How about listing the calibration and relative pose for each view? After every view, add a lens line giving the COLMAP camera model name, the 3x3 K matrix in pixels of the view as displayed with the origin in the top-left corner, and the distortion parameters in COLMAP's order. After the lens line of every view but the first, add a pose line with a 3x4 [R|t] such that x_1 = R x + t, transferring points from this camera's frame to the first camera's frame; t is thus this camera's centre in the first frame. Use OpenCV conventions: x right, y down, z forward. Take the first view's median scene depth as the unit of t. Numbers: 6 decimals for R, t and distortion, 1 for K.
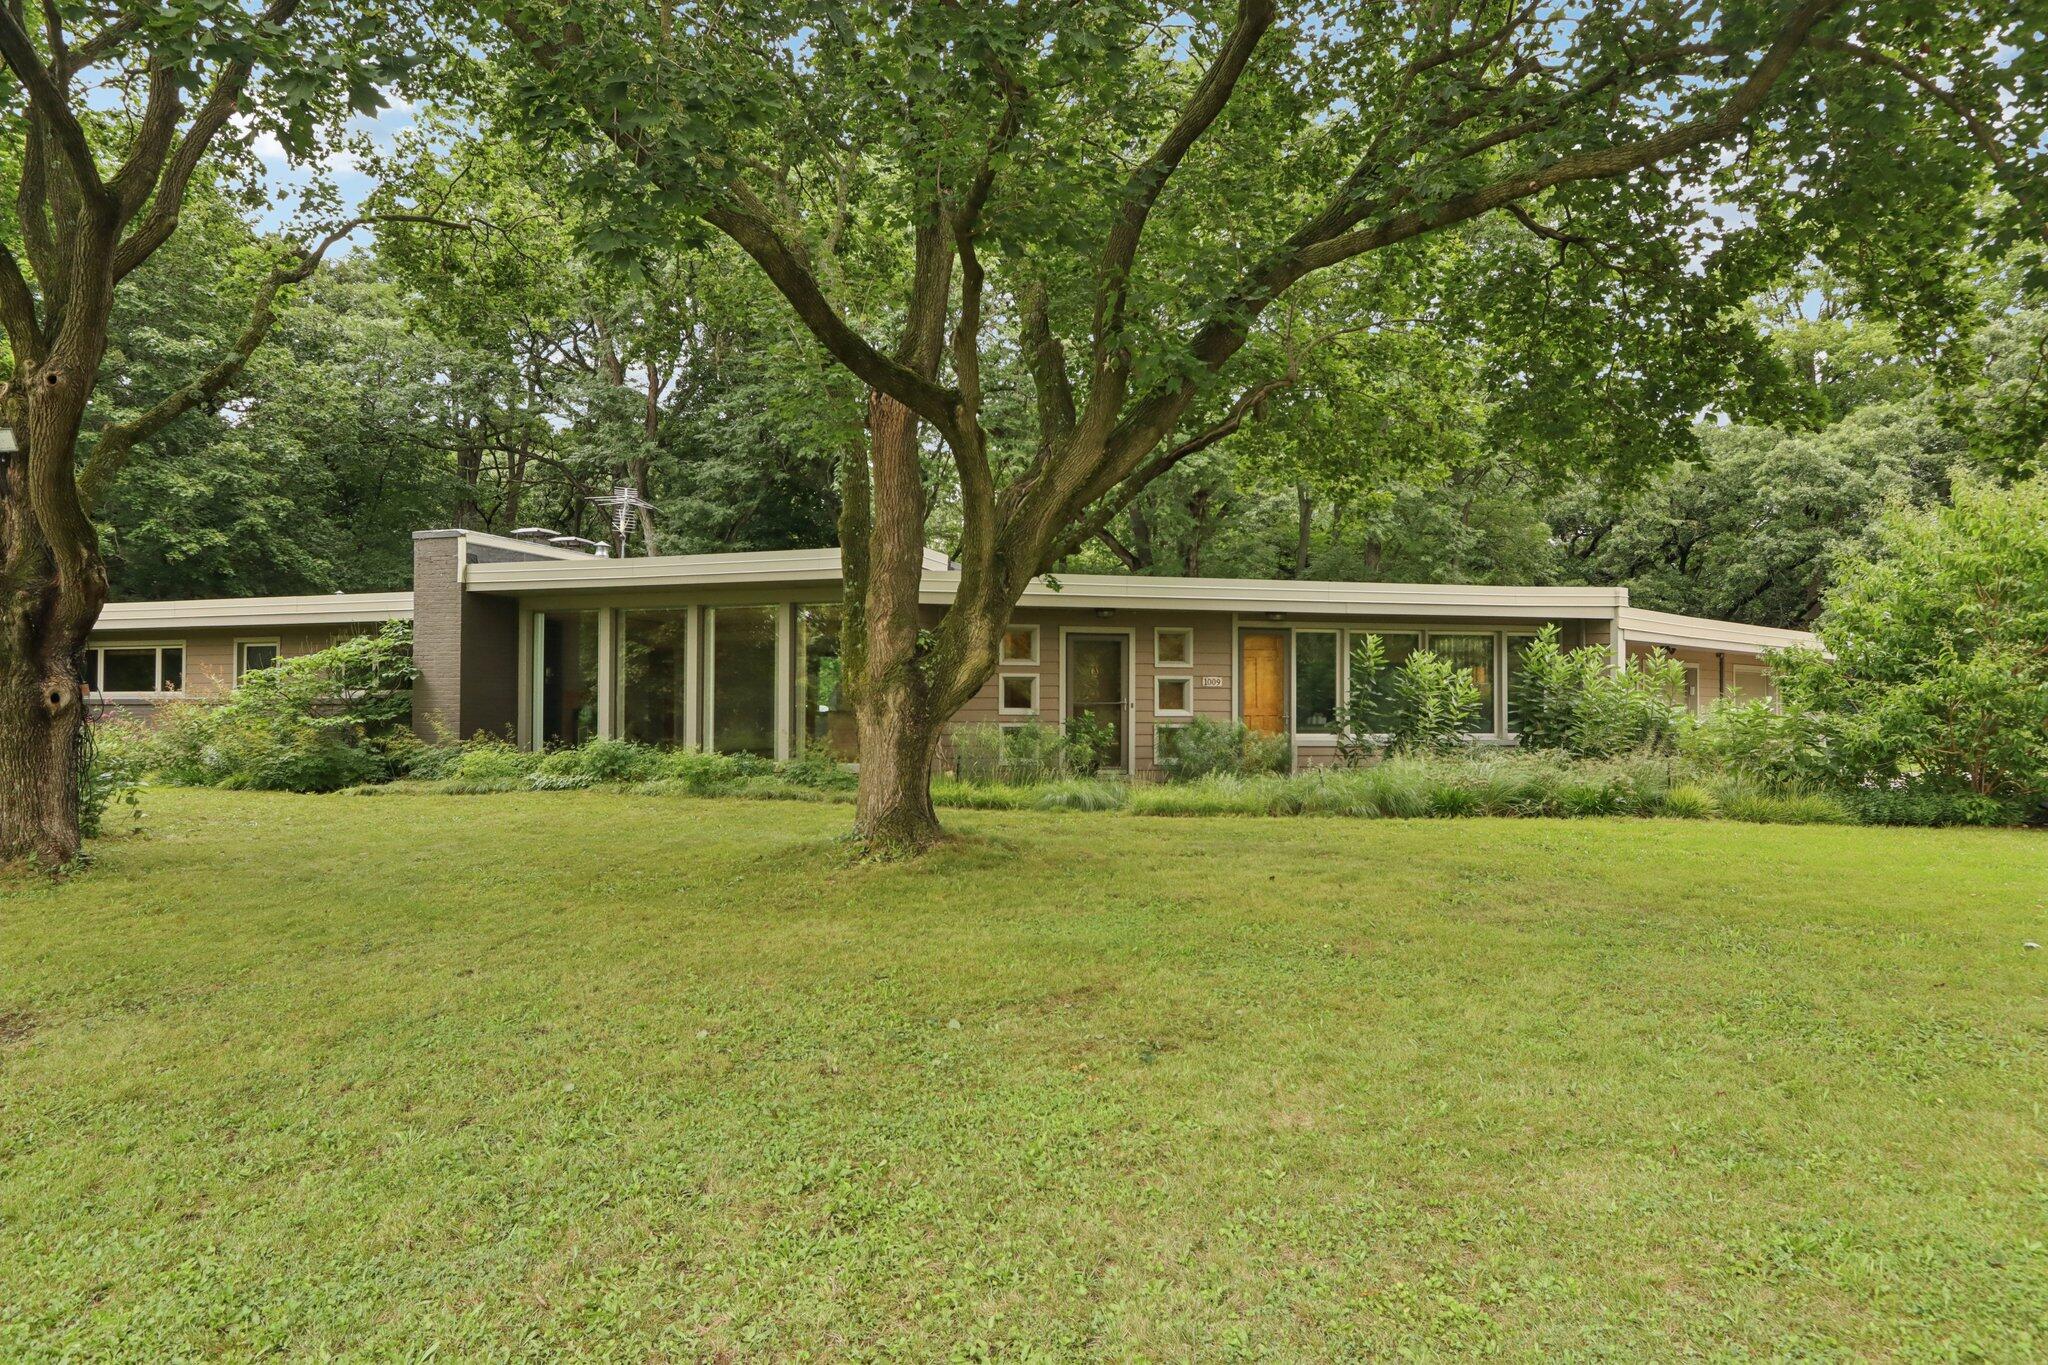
lens RADIAL K [[1236.9, 0, 1024.1], [0, 1236.9, 682.3], [0, 0, 1]] dist [0.000272, -0.000983]
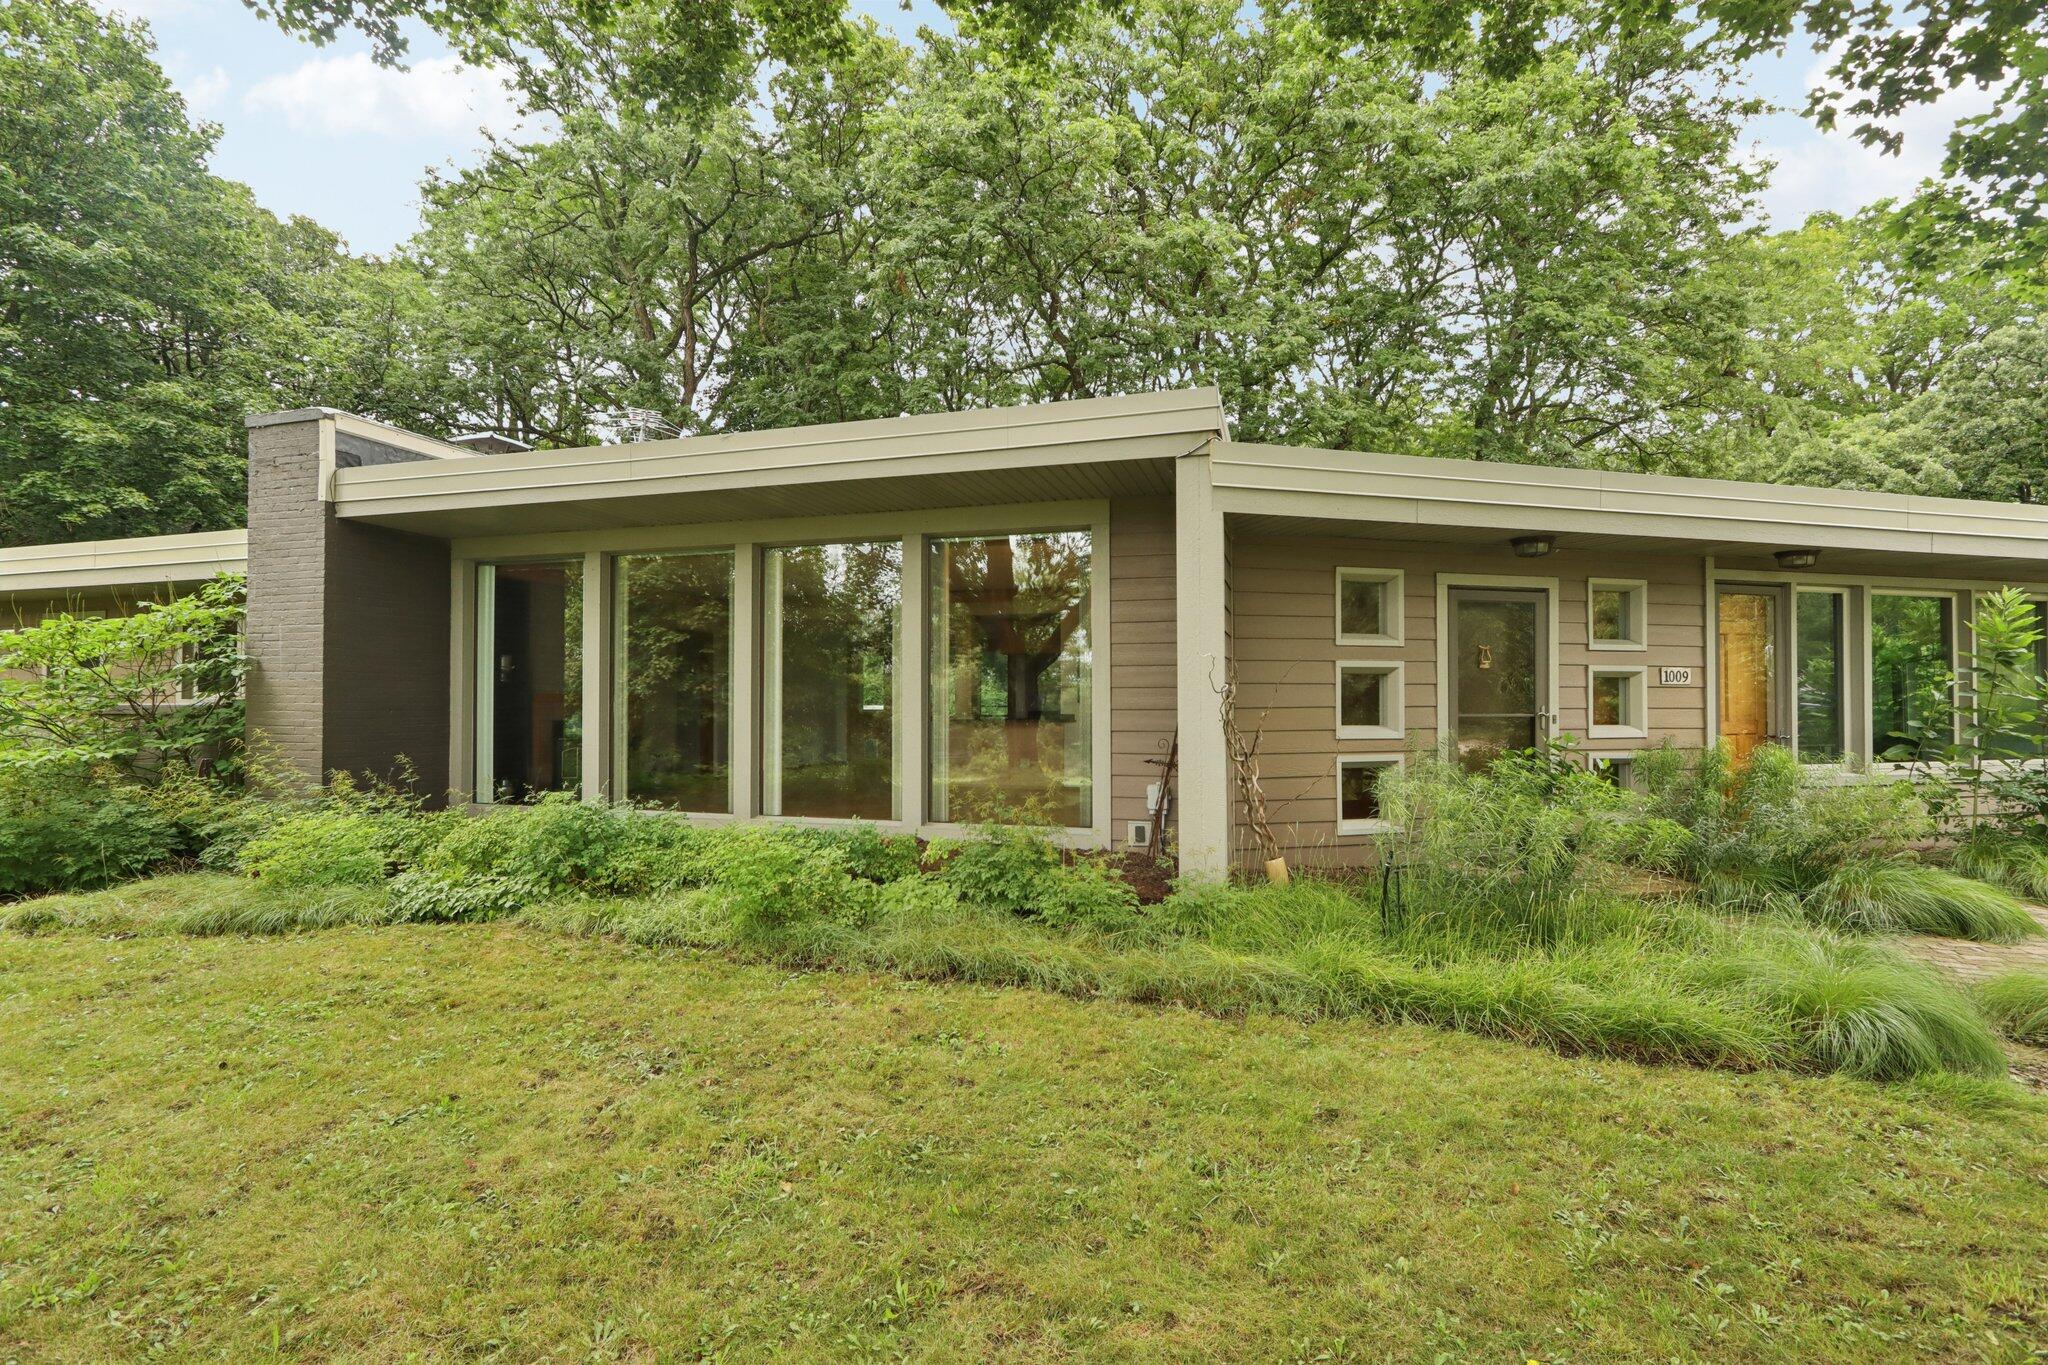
lens RADIAL K [[960.3, 0, 1024.1], [0, 960.3, 682.8], [0, 0, 1]] dist [-0.000326, 0.000351]
pose [[0.999481, -0.001991, 0.032146, -0.154588], [0.001860, 0.999990, 0.004088, 0.000212], [-0.032154, -0.004026, 0.999475, 0.557284]]
